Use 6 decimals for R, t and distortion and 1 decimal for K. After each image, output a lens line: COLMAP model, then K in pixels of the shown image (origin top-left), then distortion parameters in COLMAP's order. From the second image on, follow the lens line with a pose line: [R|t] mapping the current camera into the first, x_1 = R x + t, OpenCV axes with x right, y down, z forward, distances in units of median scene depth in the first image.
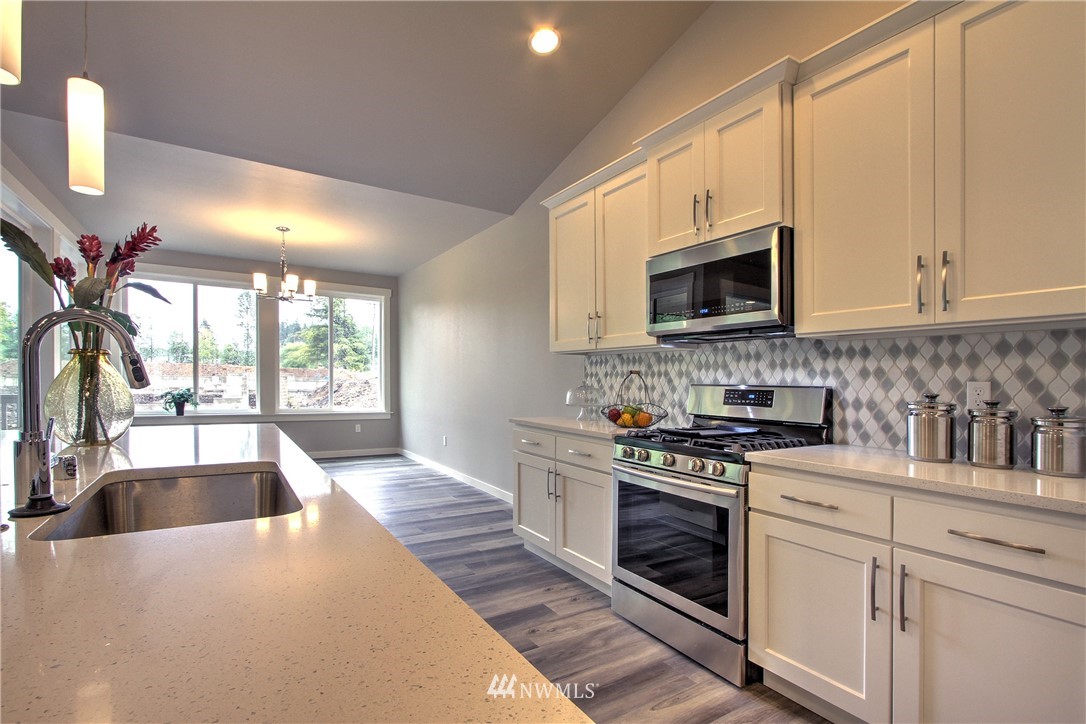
lens RADIAL K [[504.1, 0, 518.4], [0, 504.1, 373.4], [0, 0, 1]] dist [-0.022881, 0.001121]
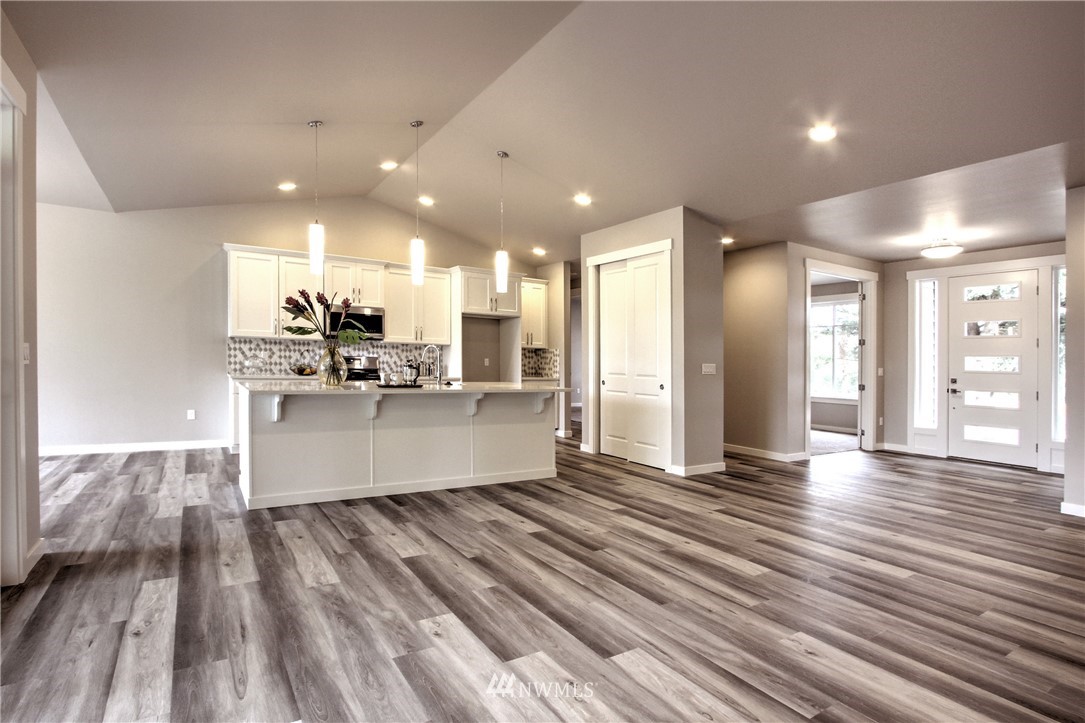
lens RADIAL K [[542.5, 0, 541.8], [0, 542.5, 354.9], [0, 0, 1]] dist [-0.013378, 0.000298]
pose [[-0.027990, -0.007004, 0.999584, -2.697278], [-0.042374, 0.999085, 0.005814, -0.049476], [-0.998710, -0.042193, -0.028262, 0.047739]]
